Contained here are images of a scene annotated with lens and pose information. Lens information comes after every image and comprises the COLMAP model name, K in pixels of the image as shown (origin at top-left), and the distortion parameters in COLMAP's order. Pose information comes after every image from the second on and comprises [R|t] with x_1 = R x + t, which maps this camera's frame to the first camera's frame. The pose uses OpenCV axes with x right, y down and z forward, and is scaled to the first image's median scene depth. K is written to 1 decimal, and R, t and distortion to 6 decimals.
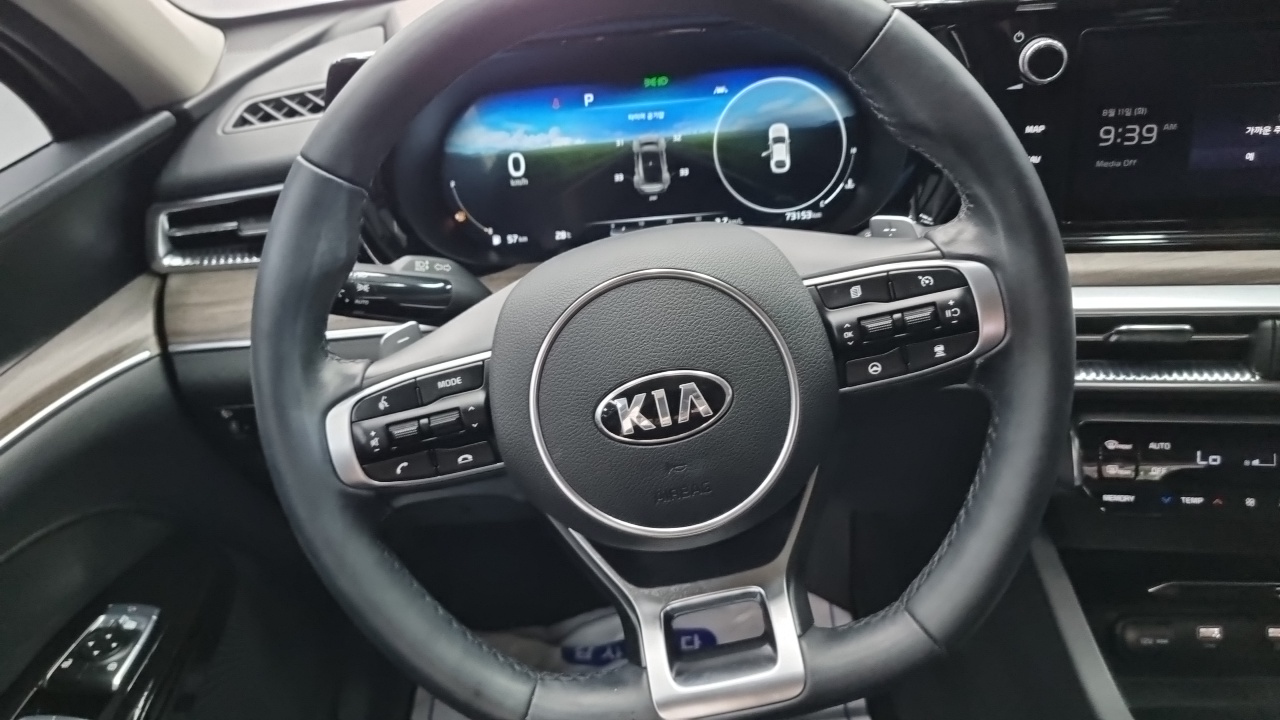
lens RADIAL K [[979.7, 0, 633.7], [0, 979.7, 354.1], [0, 0, 1]] dist [0.012840, 0.009885]
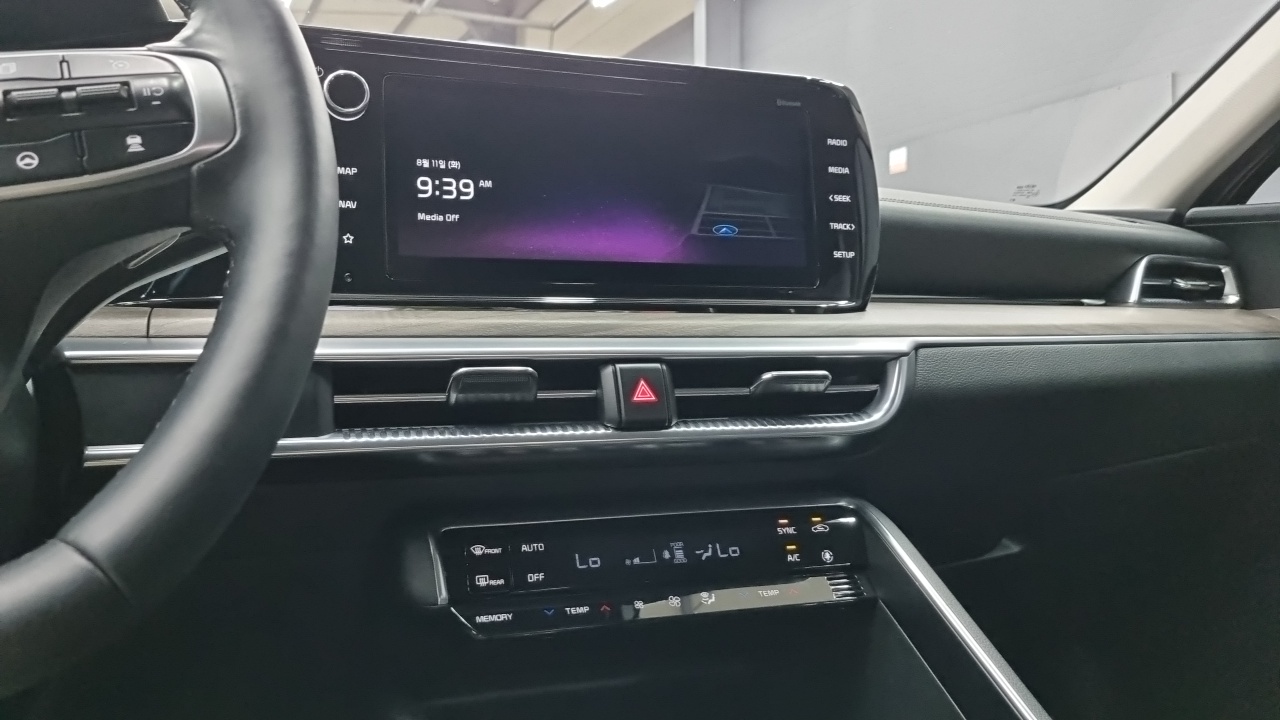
lens RADIAL K [[979.7, 0, 637.7], [0, 979.7, 361.4], [0, 0, 1]] dist [0.012840, 0.009885]
pose [[0.877220, 0.081295, 0.473155, 0.212270], [0.176853, 0.861531, -0.475906, 0.361465], [-0.446327, 0.501154, 0.741375, 0.279065]]
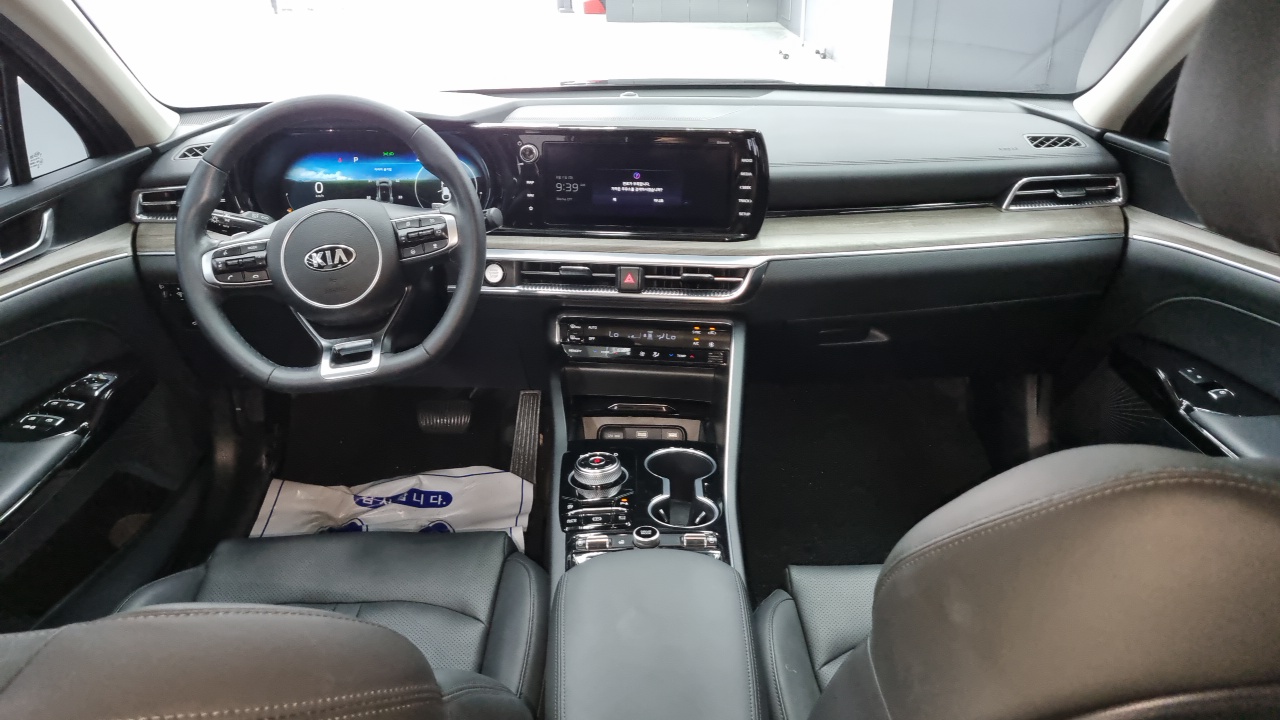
lens RADIAL K [[979.7, 0, 662.1], [0, 979.7, 362.8], [0, 0, 1]] dist [0.012840, 0.009885]
pose [[0.995004, 0.063106, 0.077356, 0.521981], [-0.054206, 0.992207, -0.112190, 0.413154], [-0.083833, 0.107436, 0.990671, -1.210184]]
